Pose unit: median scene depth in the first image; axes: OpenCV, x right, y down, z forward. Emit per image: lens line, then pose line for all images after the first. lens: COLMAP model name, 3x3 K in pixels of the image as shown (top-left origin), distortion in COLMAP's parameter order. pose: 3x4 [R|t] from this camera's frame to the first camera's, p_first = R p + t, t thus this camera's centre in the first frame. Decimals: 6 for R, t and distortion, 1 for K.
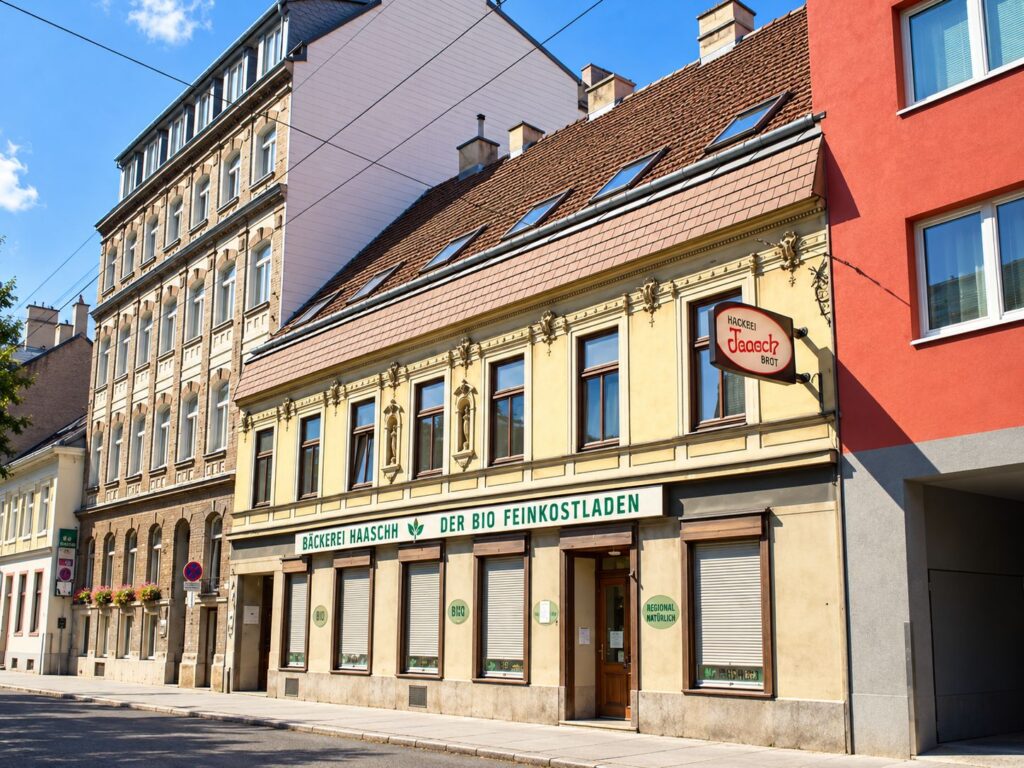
lens RADIAL K [[1184.7, 0, 511.7], [0, 1184.7, 384.4], [0, 0, 1]] dist [-0.214263, 0.025715]
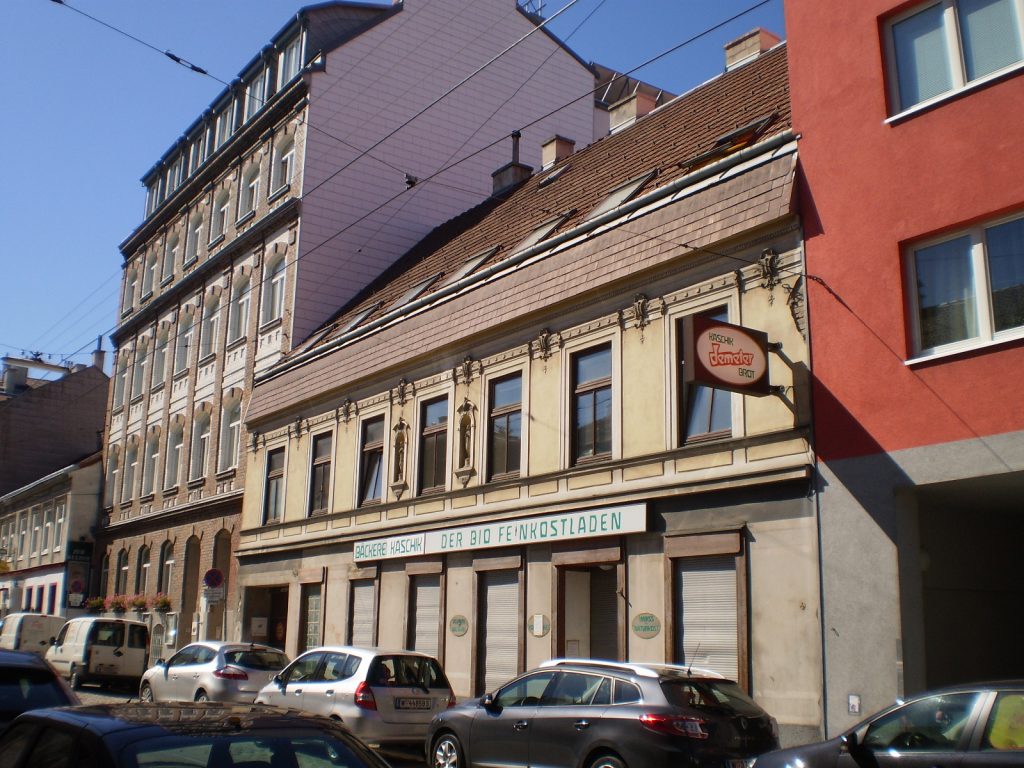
lens RADIAL K [[1304.6, 0, 512.1], [0, 1304.6, 369.1], [0, 0, 1]] dist [-0.389102, -0.047581]
pose [[0.997301, -0.021017, -0.070355, 0.083505], [0.020663, 0.999770, -0.005753, -0.021779], [0.070460, 0.004283, 0.997505, -0.110868]]
